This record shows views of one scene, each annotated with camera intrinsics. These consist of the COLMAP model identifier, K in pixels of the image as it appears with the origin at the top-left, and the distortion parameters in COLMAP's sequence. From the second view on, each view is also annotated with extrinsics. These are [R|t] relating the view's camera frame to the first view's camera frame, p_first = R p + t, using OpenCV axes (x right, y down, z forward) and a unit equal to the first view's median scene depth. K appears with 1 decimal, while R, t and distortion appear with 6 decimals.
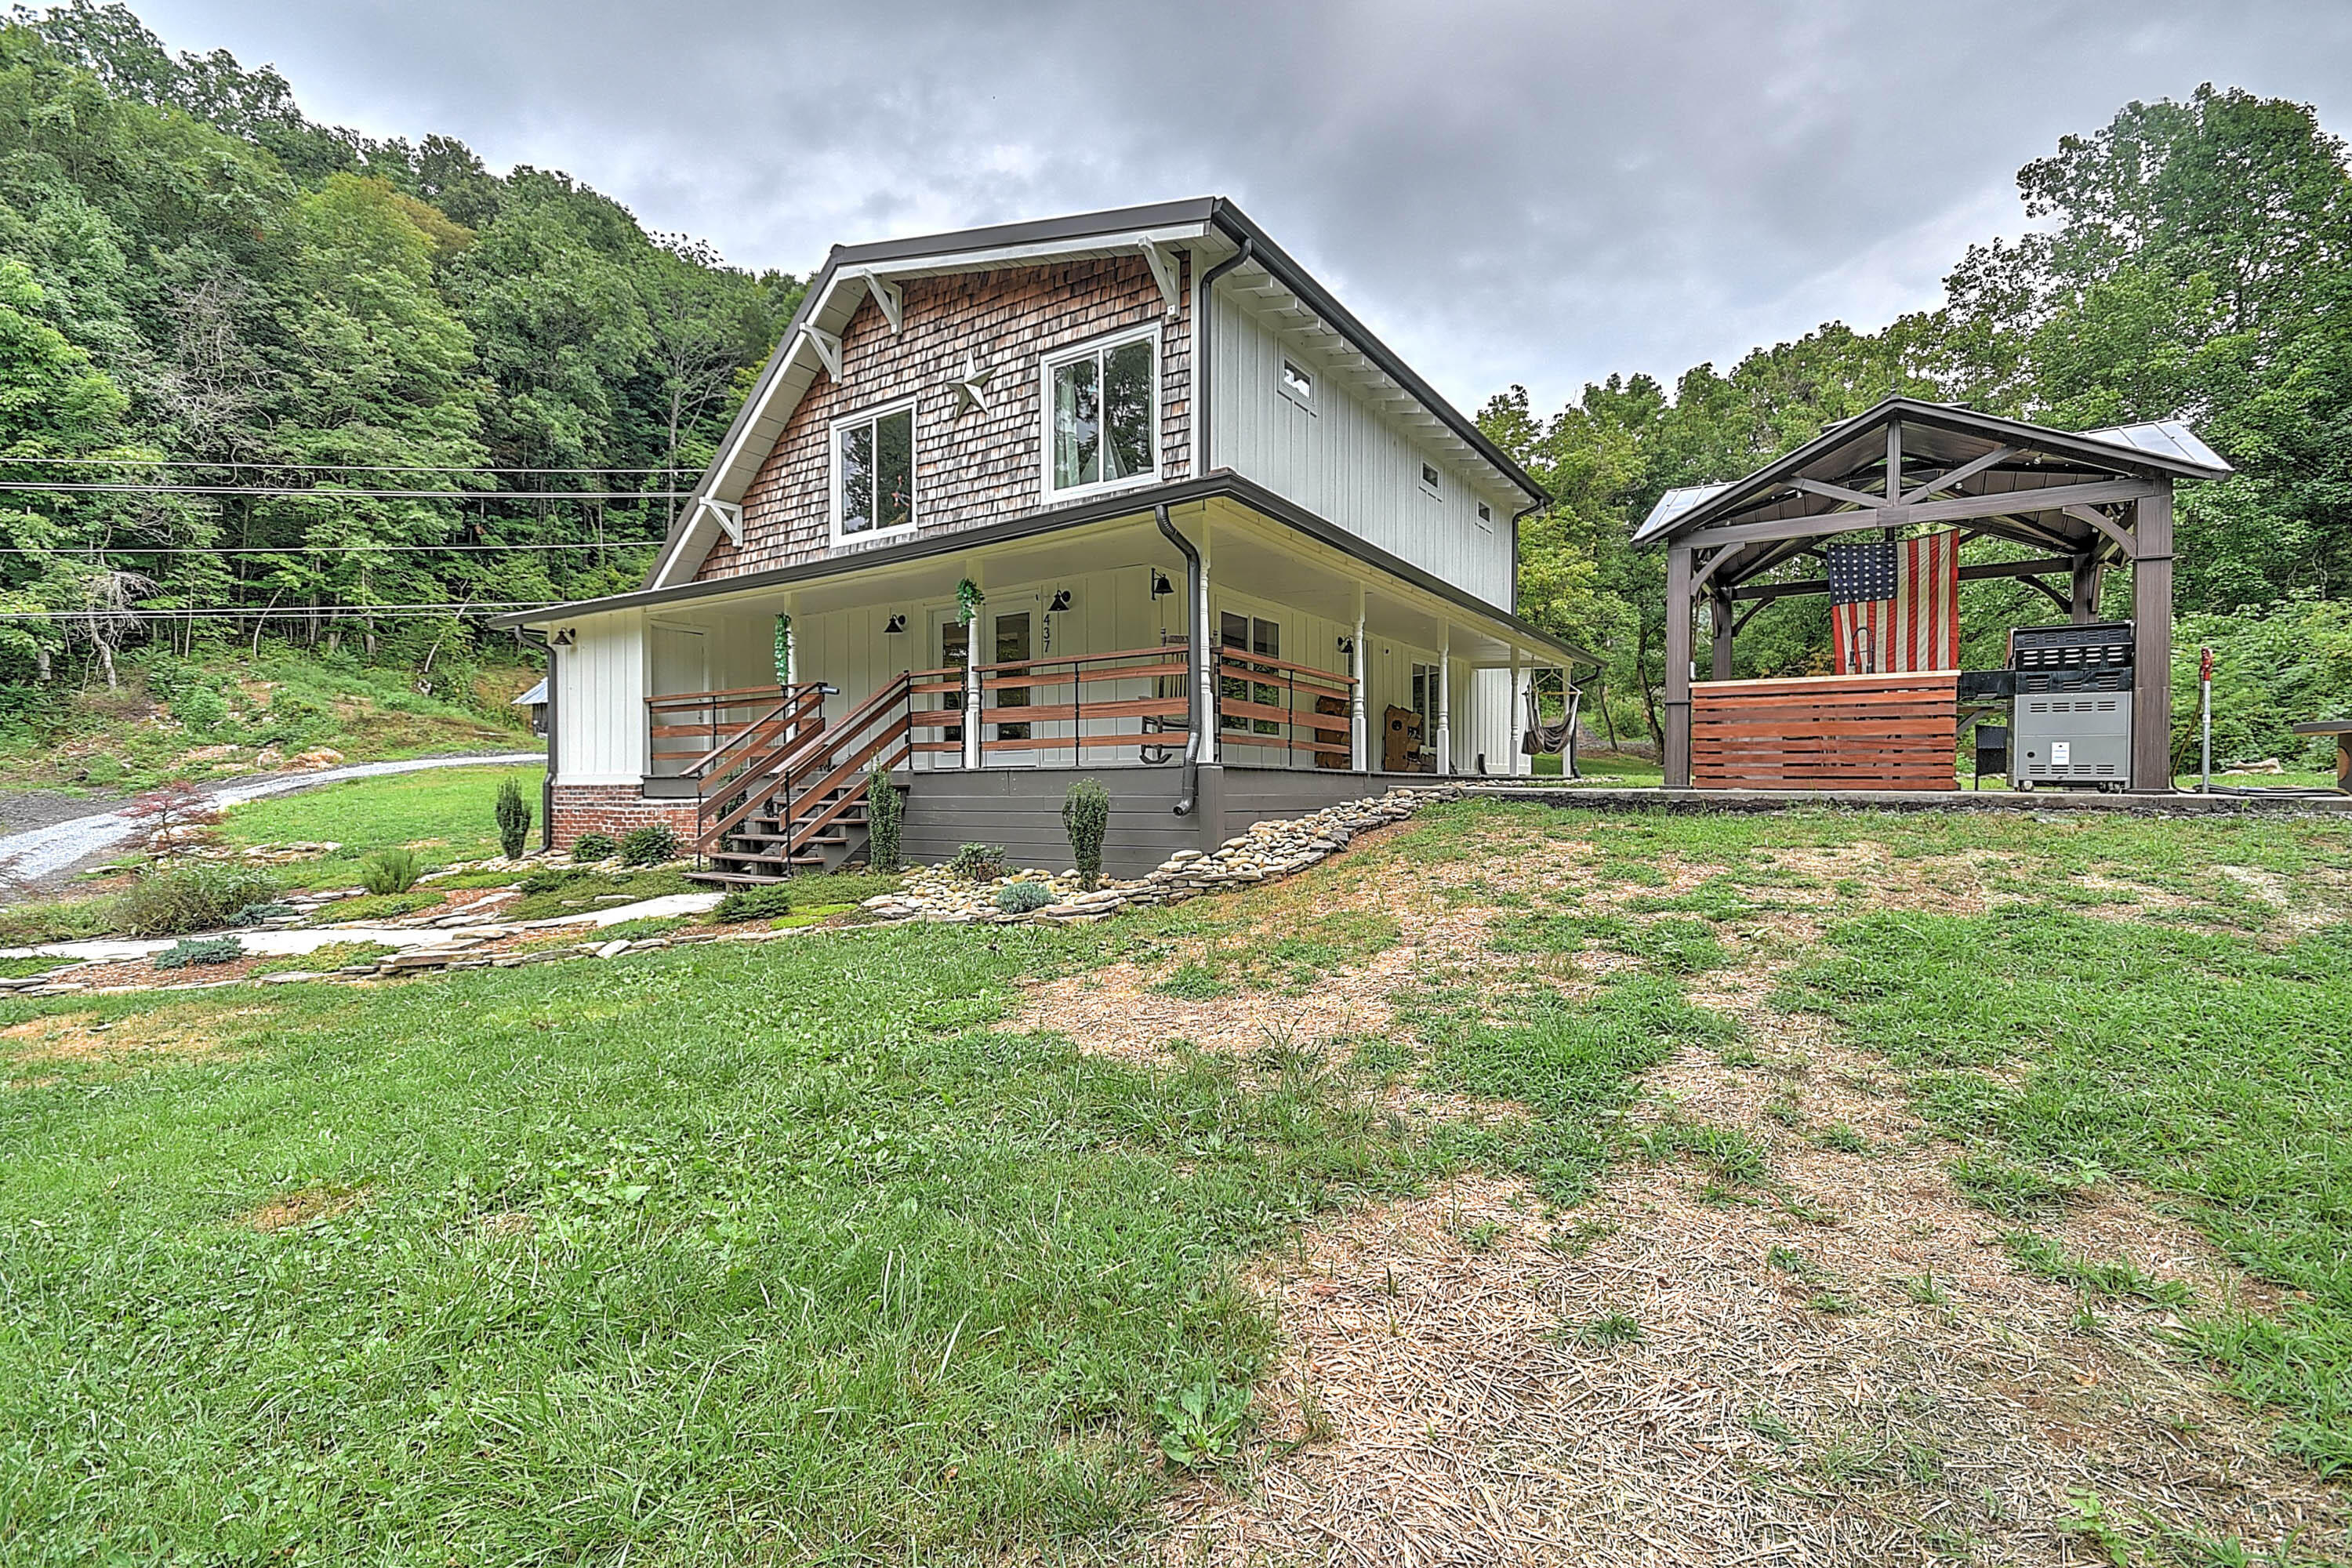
lens RADIAL K [[1031.7, 0, 1176.0], [0, 1031.7, 784.0], [0, 0, 1]] dist [0.001457, -0.005778]
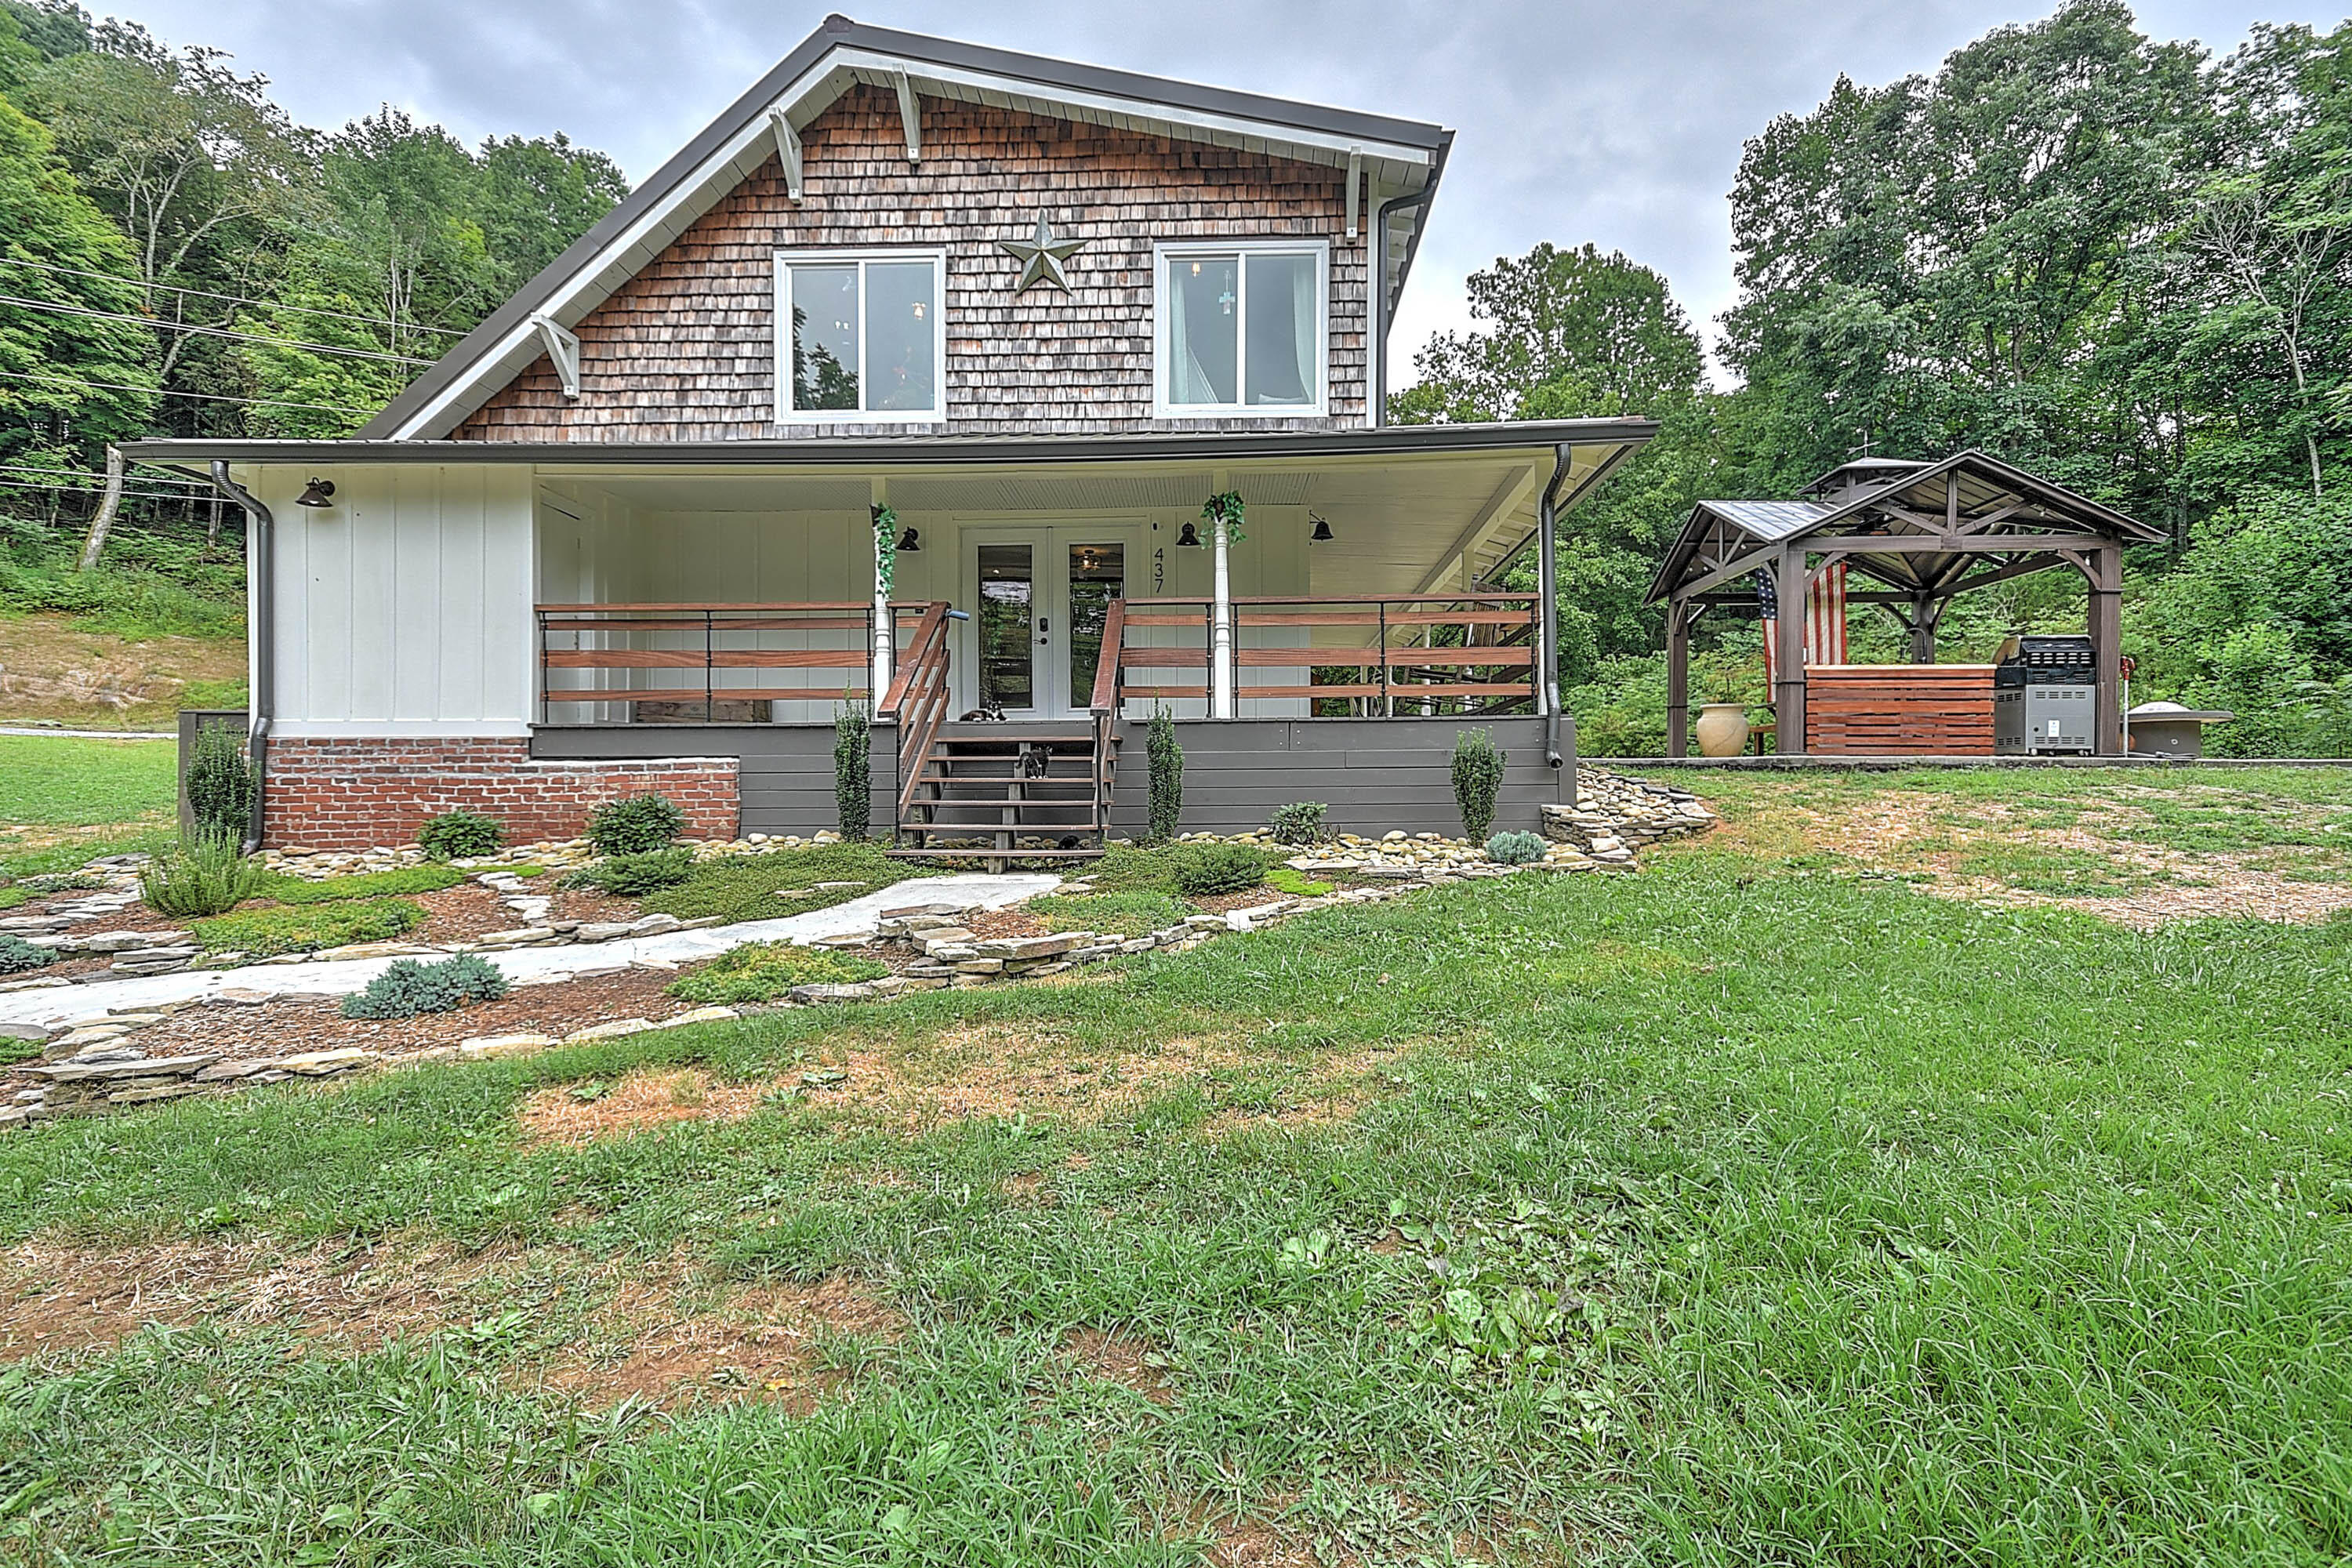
lens RADIAL K [[1141.0, 0, 1176.0], [0, 1141.0, 784.0], [0, 0, 1]] dist [0.018488, 0.000018]
pose [[0.854178, 0.008836, 0.519905, -0.572774], [-0.001043, 0.999883, -0.015281, 0.041881], [-0.519979, 0.012511, 0.854087, 0.184217]]
